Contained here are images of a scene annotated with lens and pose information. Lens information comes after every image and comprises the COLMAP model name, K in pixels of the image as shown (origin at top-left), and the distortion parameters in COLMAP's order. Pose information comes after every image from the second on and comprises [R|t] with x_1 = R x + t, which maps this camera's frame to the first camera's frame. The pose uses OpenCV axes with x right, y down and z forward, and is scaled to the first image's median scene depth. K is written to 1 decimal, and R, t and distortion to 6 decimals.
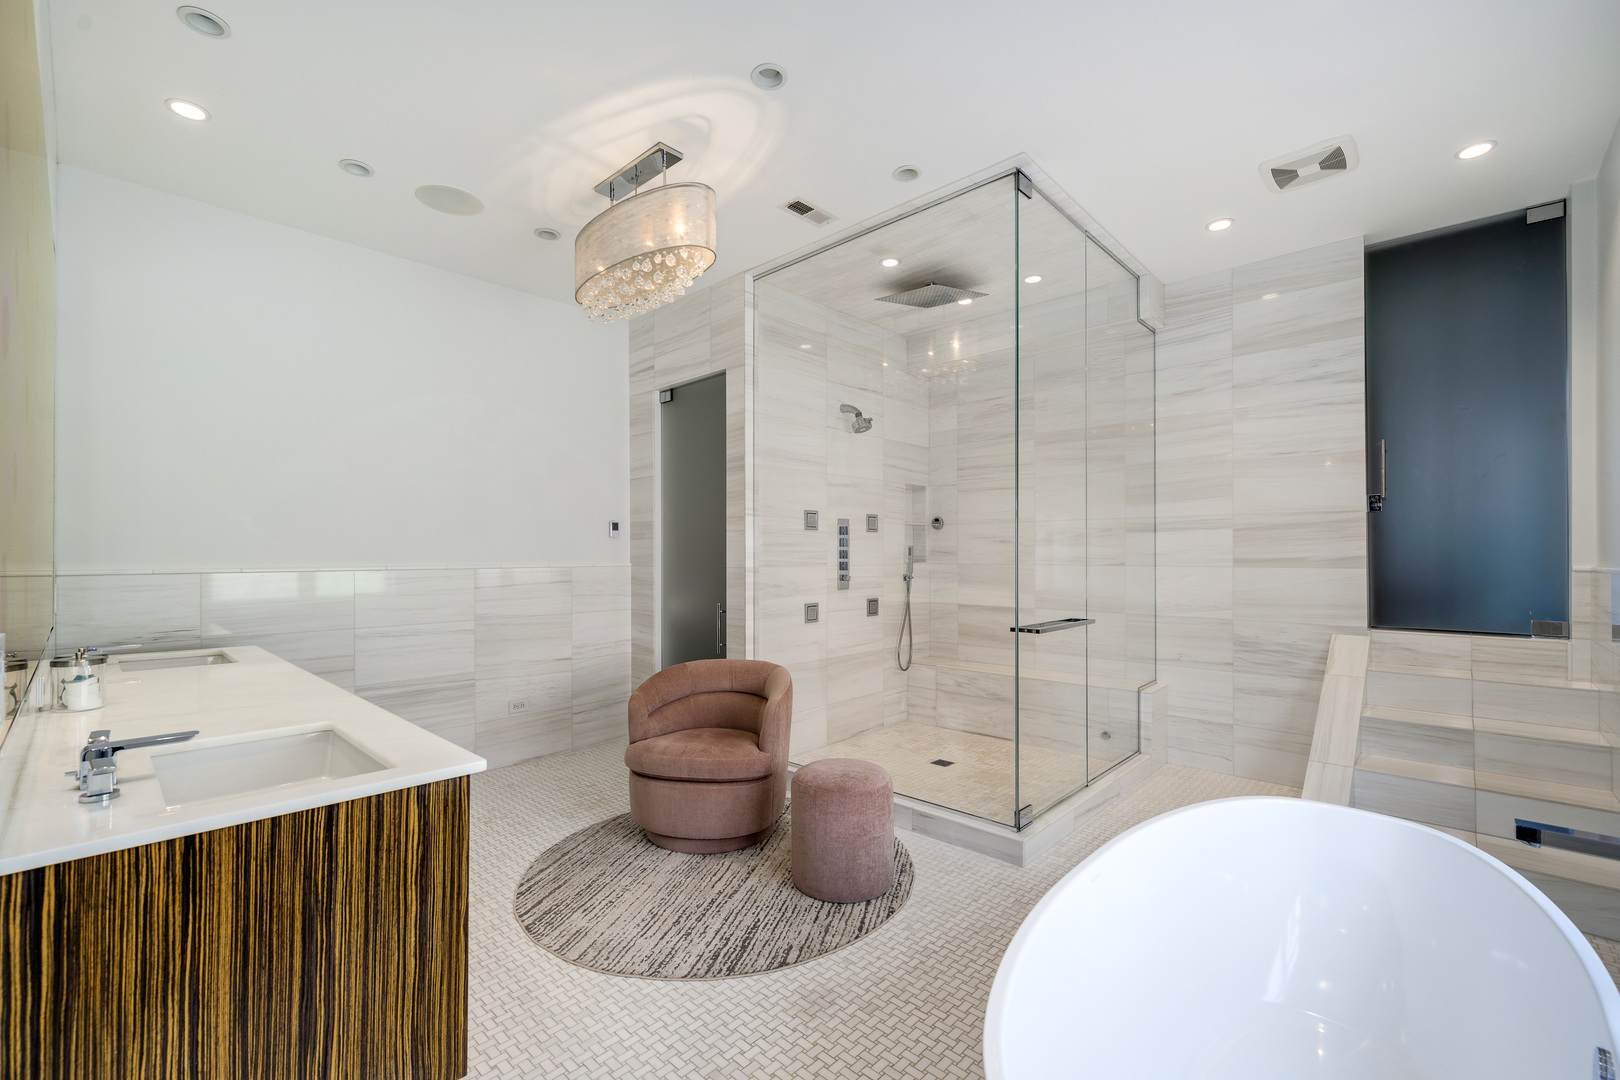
lens RADIAL K [[681.1, 0, 815.7], [0, 681.1, 546.2], [0, 0, 1]] dist [0.000127, 0.000380]
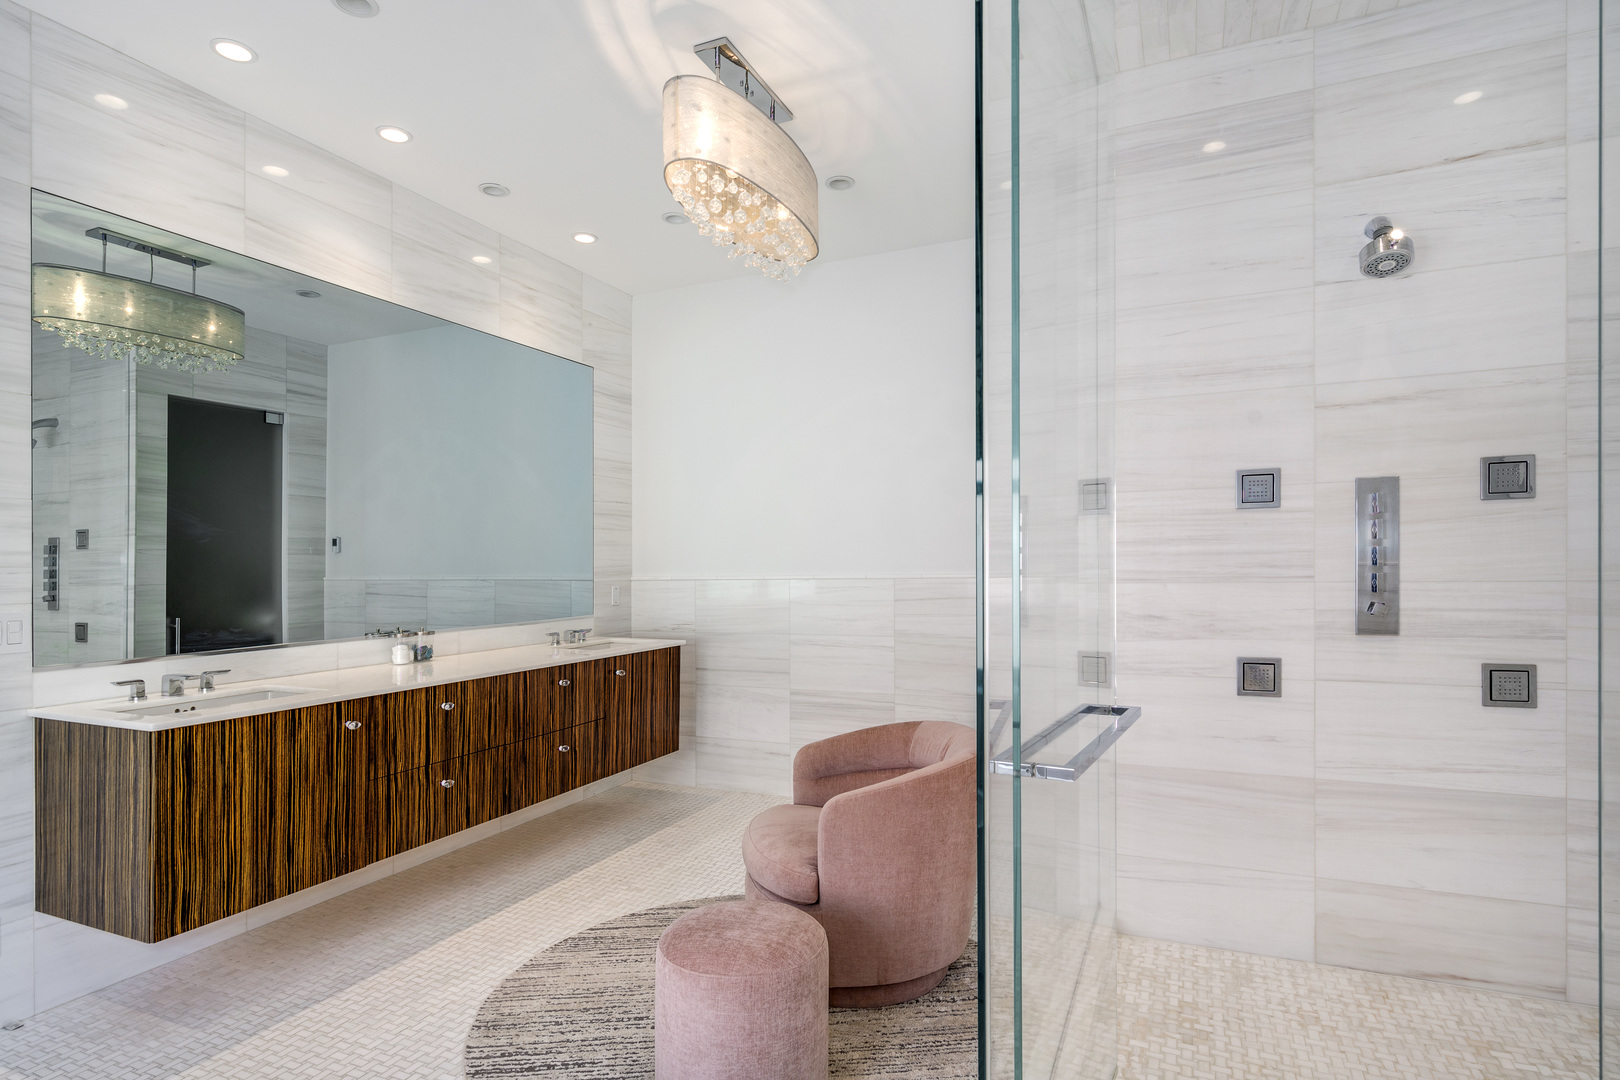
lens RADIAL K [[853.6, 0, 824.0], [0, 853.6, 552.4], [0, 0, 1]] dist [0.012970, -0.001534]
pose [[0.339022, -0.015621, -0.940649, 0.844007], [0.024366, 0.999673, -0.007819, 0.009570], [0.940463, -0.020270, 0.339291, 0.884912]]
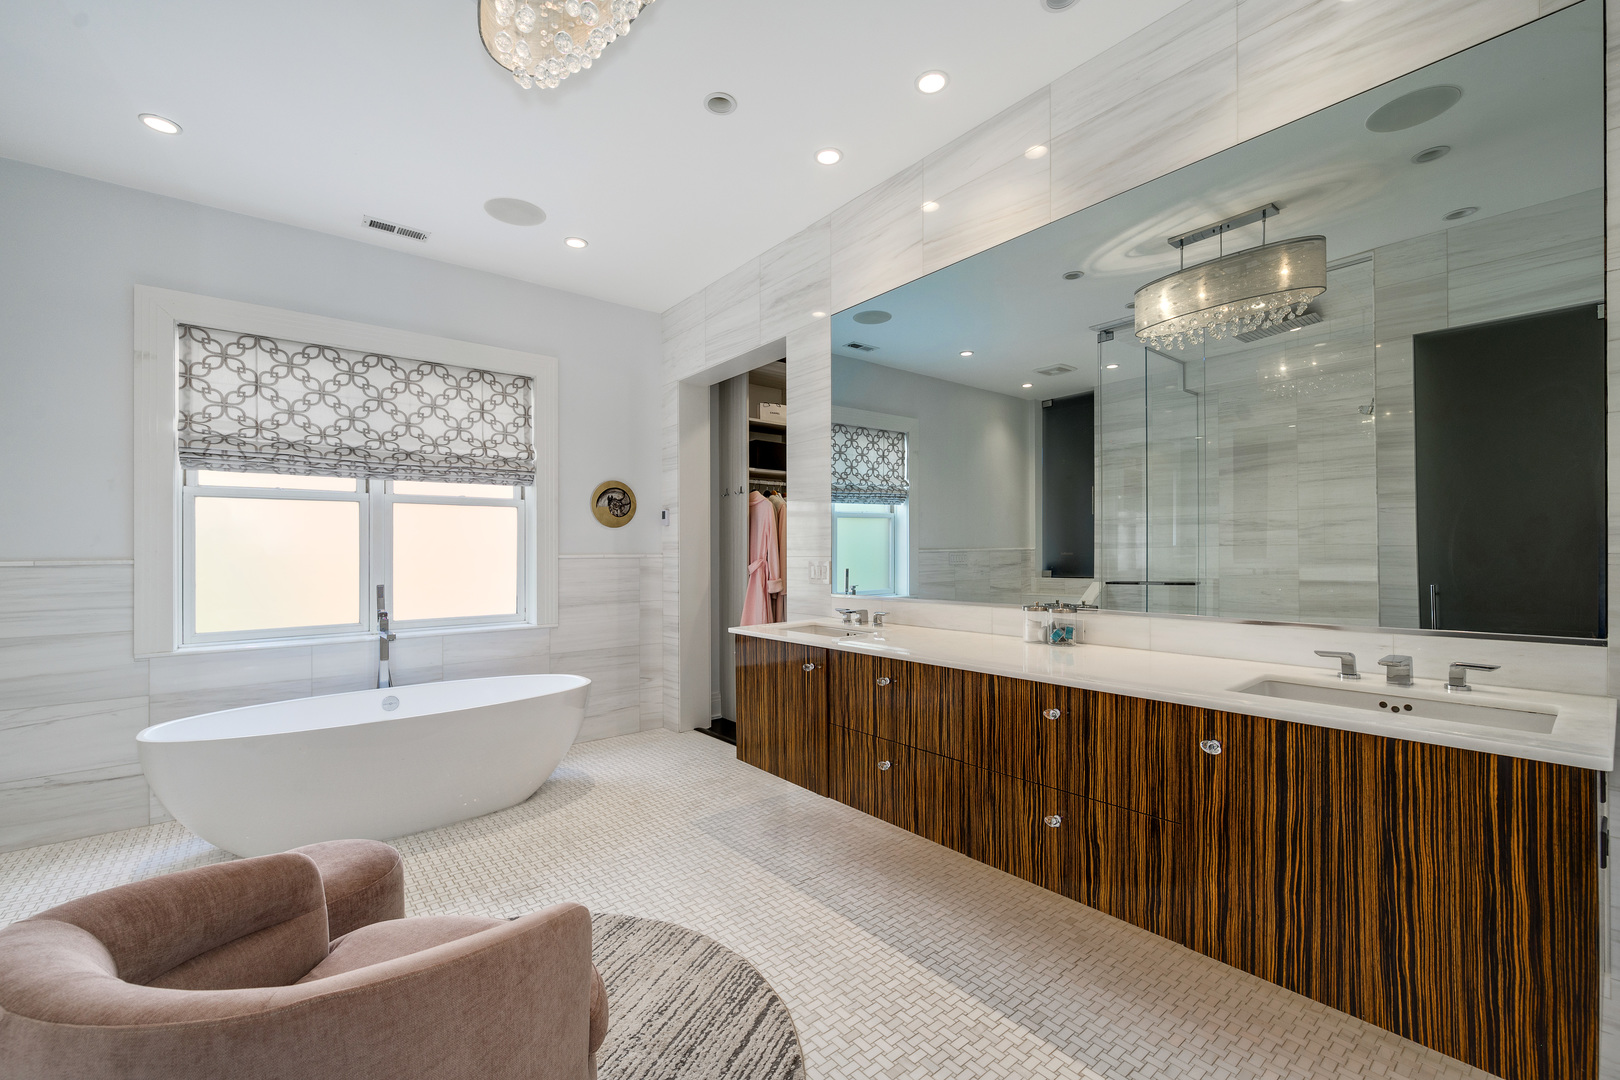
lens RADIAL K [[681.1, 0, 813.7], [0, 681.1, 527.3], [0, 0, 1]] dist [0.000127, 0.000380]
pose [[-0.992018, 0.018359, 0.124749, -0.565692], [0.012581, 0.998818, -0.046947, 0.044538], [-0.125463, -0.045003, -0.991077, 1.733372]]
